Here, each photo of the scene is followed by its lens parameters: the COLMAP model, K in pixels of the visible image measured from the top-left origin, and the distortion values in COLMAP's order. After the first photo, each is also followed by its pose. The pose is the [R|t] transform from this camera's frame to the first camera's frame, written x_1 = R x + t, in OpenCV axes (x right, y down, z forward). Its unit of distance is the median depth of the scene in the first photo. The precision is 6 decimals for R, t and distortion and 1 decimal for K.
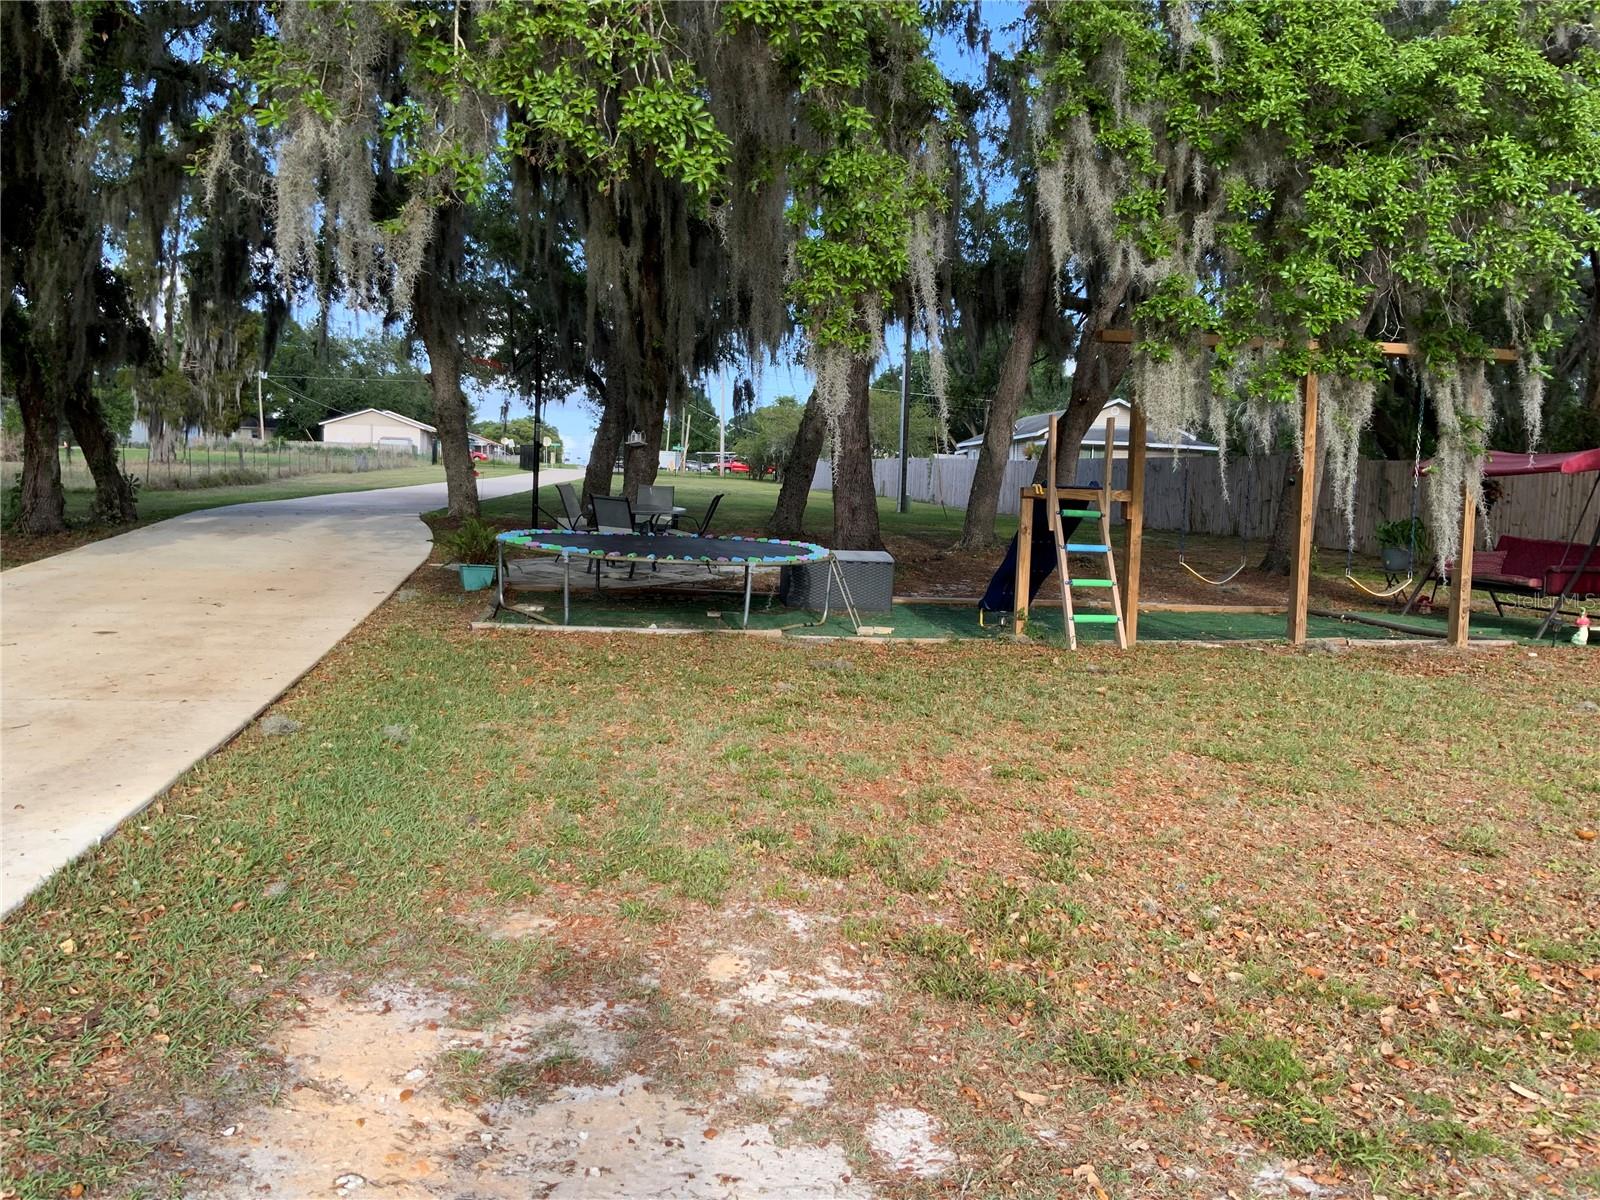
lens RADIAL K [[1320.3, 0, 800.0], [0, 1320.3, 600.0], [0, 0, 1]] dist [0.006309, 0.002526]
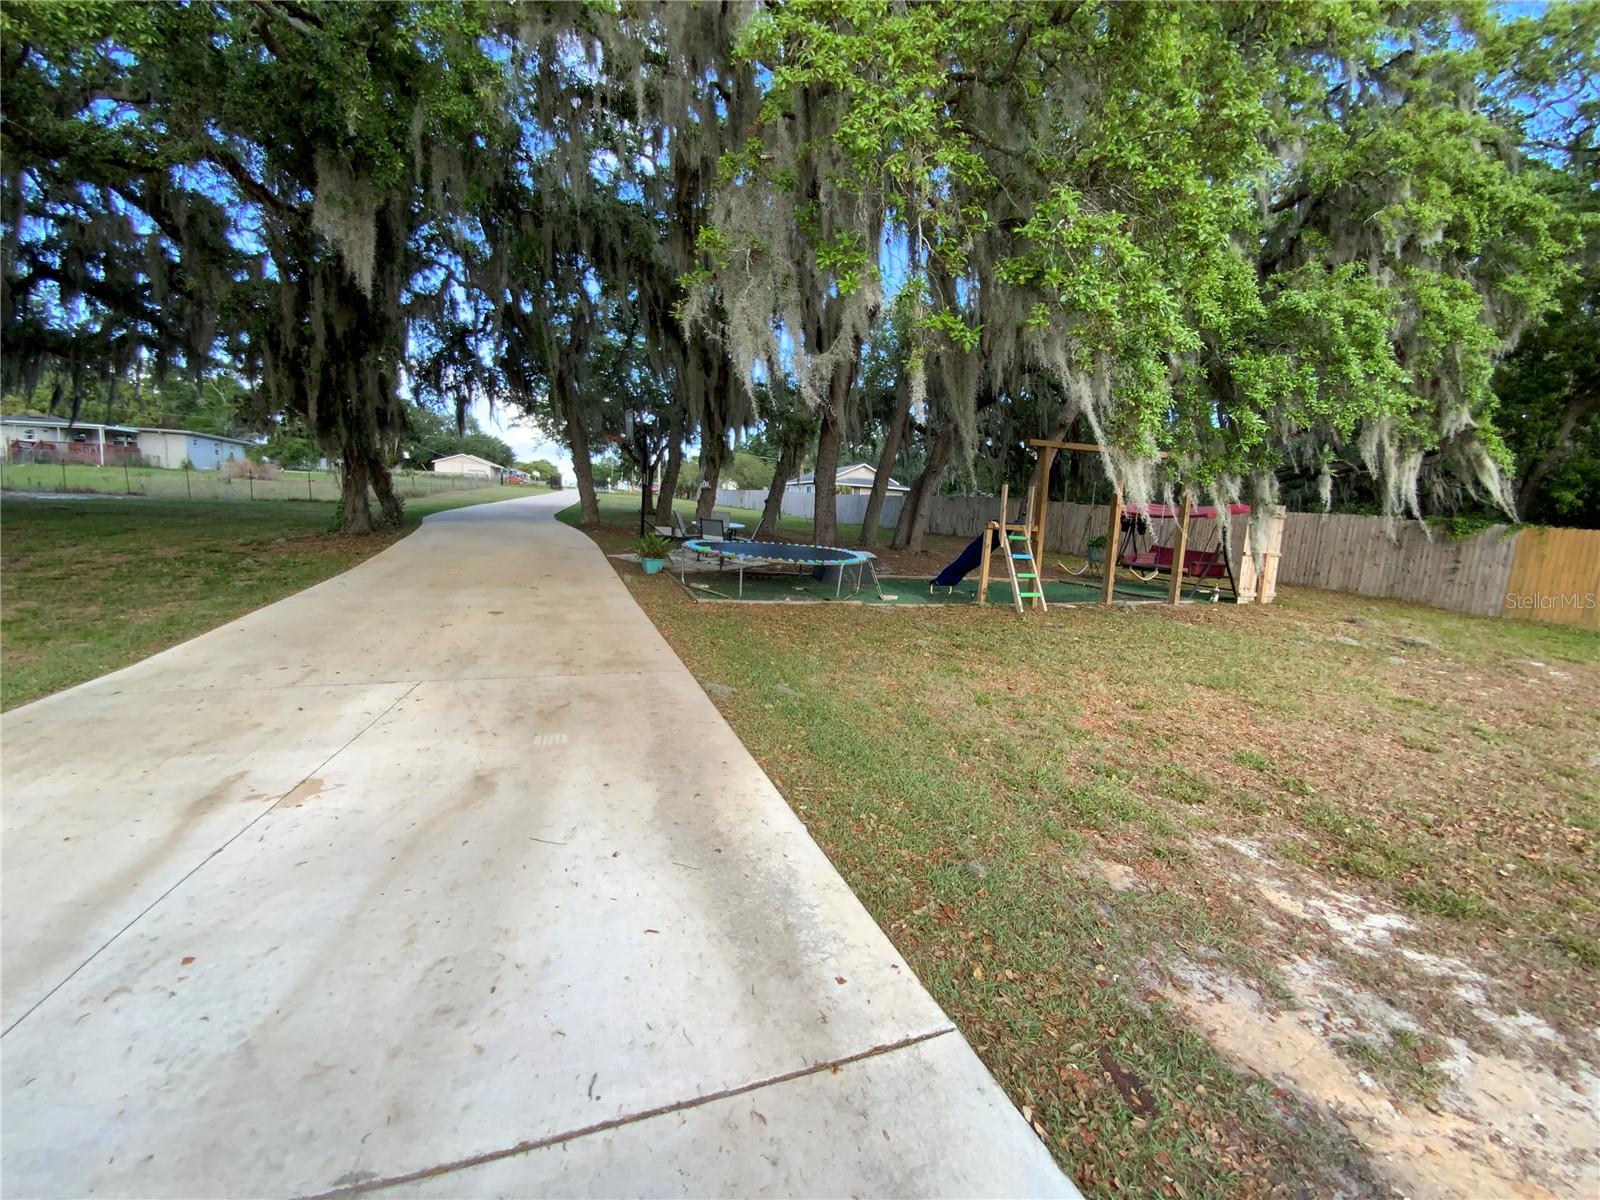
lens RADIAL K [[643.6, 0, 798.3], [0, 643.6, 614.8], [0, 0, 1]] dist [-0.016359, -0.006265]
pose [[0.984026, -0.011006, 0.177686, -0.254816], [-0.005202, 0.995884, 0.090491, -0.037459], [-0.177951, -0.089970, 0.979918, 0.151755]]
